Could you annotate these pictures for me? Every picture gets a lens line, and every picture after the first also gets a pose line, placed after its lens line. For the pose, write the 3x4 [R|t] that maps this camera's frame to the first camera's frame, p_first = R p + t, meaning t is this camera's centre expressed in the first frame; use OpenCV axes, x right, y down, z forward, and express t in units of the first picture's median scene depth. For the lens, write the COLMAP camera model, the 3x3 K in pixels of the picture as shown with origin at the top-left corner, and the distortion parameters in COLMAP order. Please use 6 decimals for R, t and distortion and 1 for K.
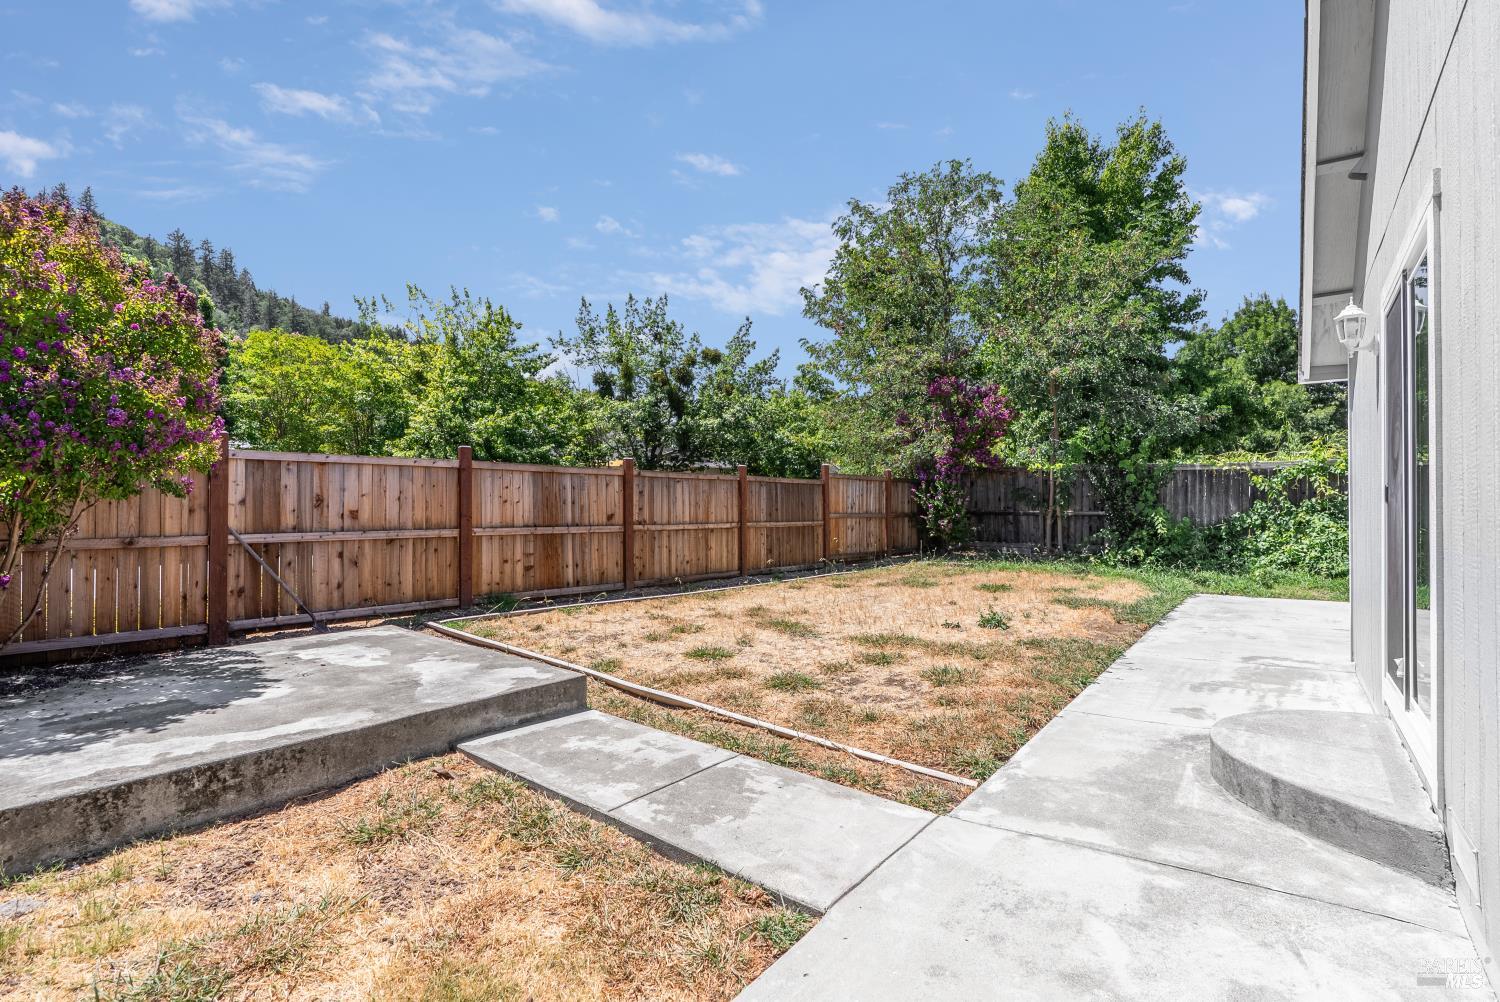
lens RADIAL K [[686.2, 0, 761.8], [0, 686.2, 503.1], [0, 0, 1]] dist [-0.008496, 0.005368]
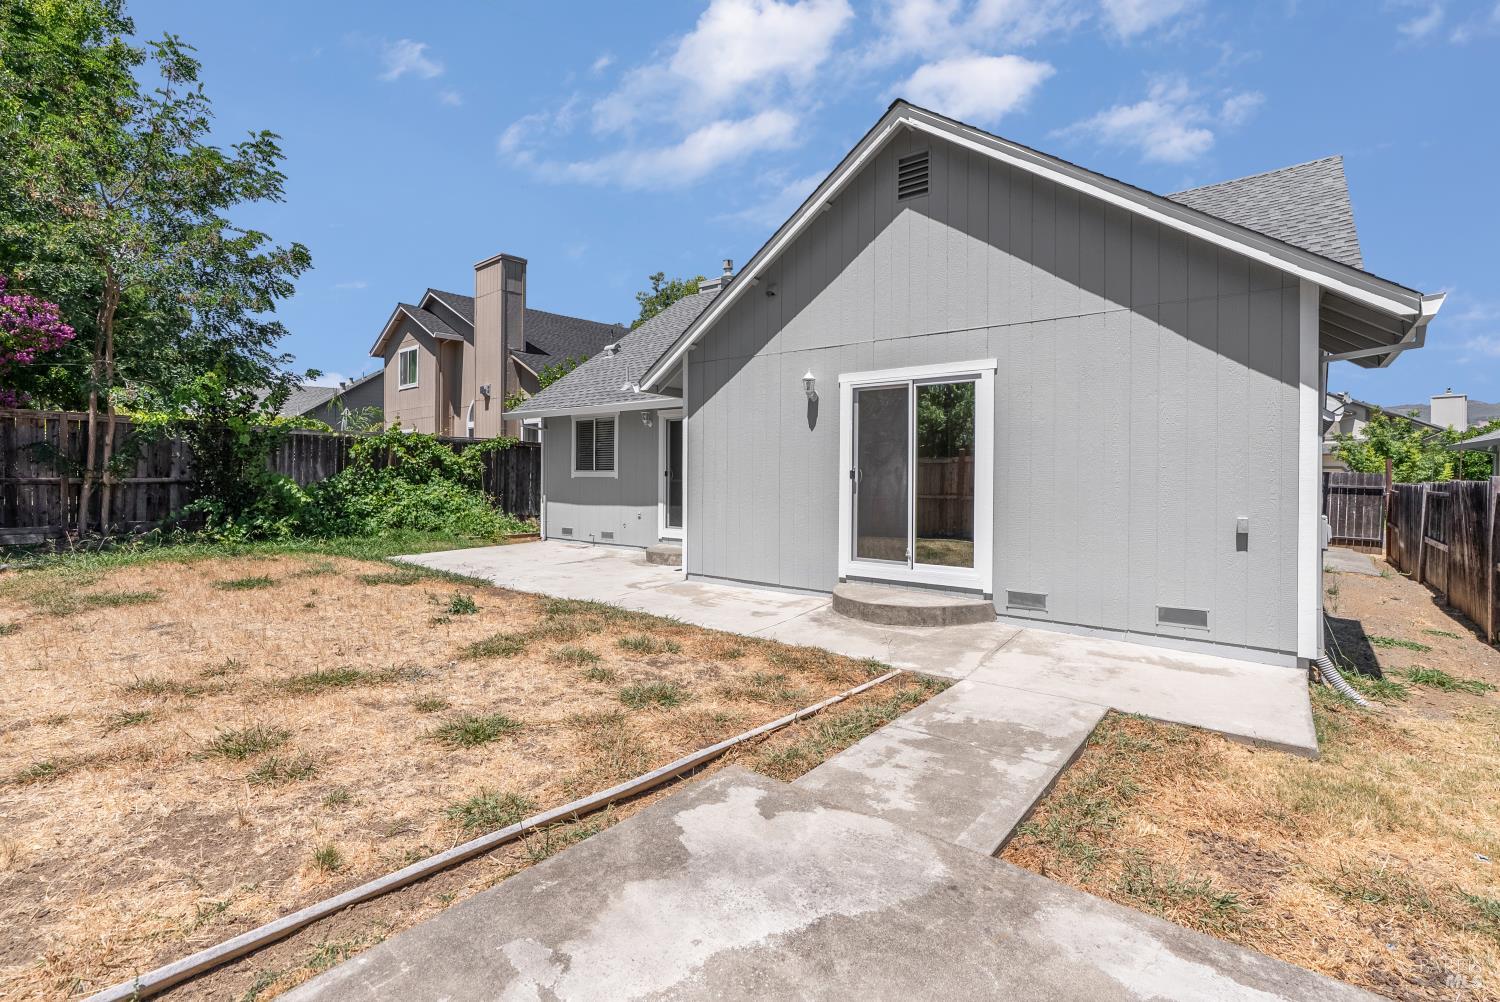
lens RADIAL K [[686.2, 0, 750.1], [0, 686.2, 494.1], [0, 0, 1]] dist [-0.008496, 0.005368]
pose [[-0.004402, -0.030383, 0.999529, -1.024830], [-0.015622, 0.999418, 0.030311, -0.010622], [-0.999868, -0.015482, -0.004874, 1.180275]]
